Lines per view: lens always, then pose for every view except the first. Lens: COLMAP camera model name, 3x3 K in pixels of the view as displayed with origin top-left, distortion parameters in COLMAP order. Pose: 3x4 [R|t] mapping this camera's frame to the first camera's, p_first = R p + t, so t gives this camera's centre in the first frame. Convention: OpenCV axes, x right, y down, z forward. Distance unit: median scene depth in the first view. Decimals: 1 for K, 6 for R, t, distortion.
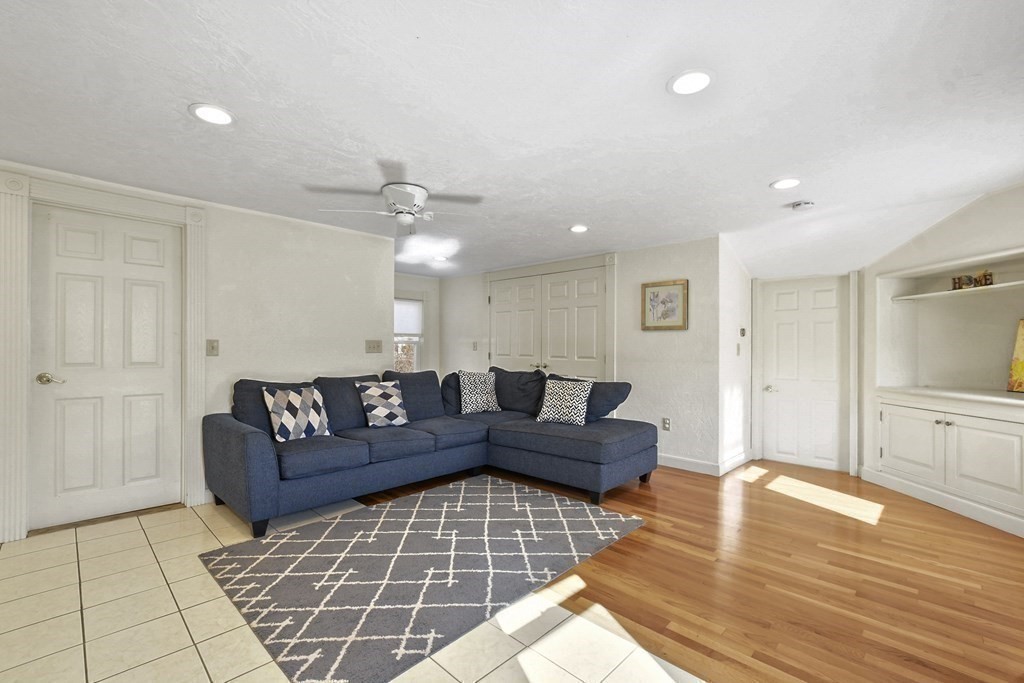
lens RADIAL K [[450.2, 0, 506.5], [0, 450.2, 347.6], [0, 0, 1]] dist [-0.019792, 0.007125]
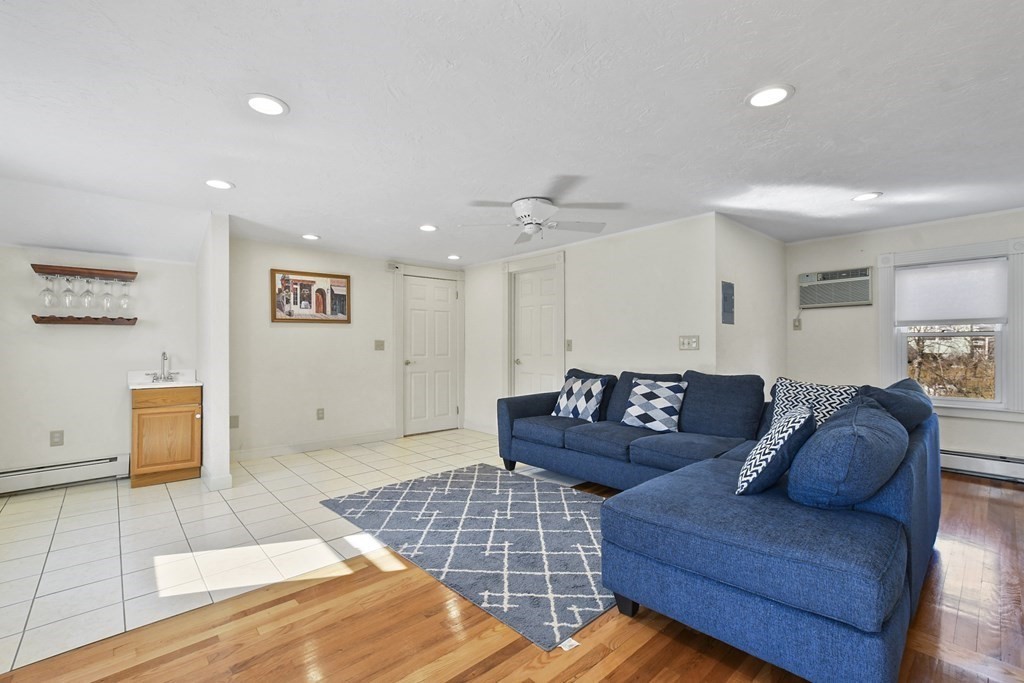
lens RADIAL K [[450.2, 0, 504.5], [0, 450.2, 340.8], [0, 0, 1]] dist [-0.019792, 0.007125]
pose [[-0.069450, -0.017147, -0.997438, 1.096056], [0.004662, 0.999836, -0.017513, 0.013230], [0.997575, -0.005866, -0.069359, 1.229084]]
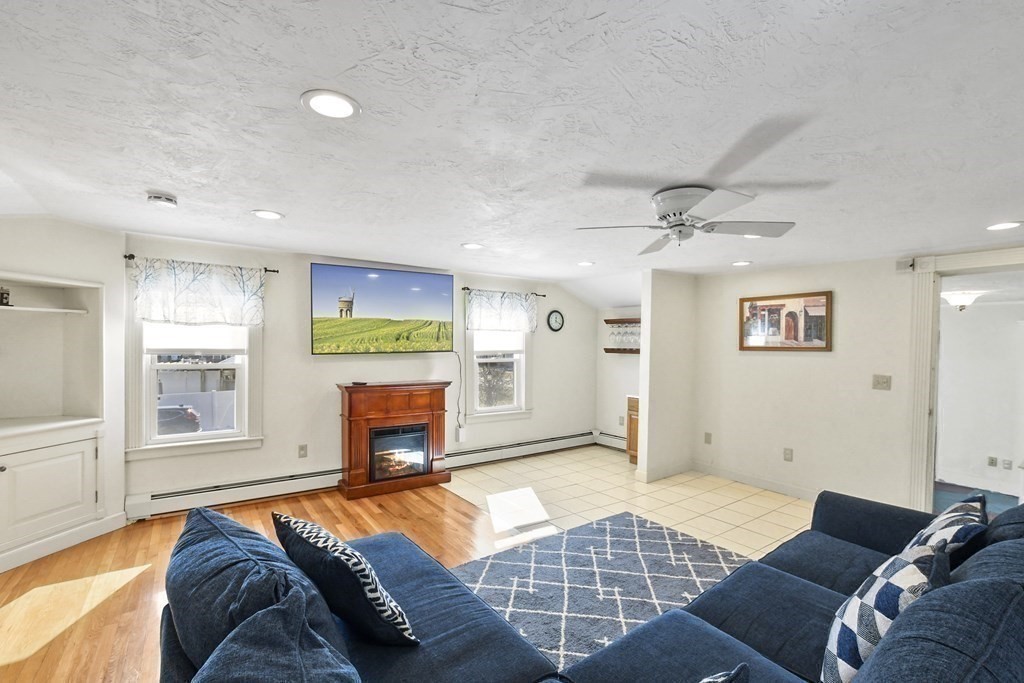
lens RADIAL K [[450.2, 0, 504.0], [0, 450.2, 344.0], [0, 0, 1]] dist [-0.019792, 0.007125]
pose [[-0.982535, -0.025380, 0.184336, -0.087831], [-0.025145, 0.999677, 0.003612, -0.113663], [-0.184369, -0.001086, -0.982857, 2.220144]]
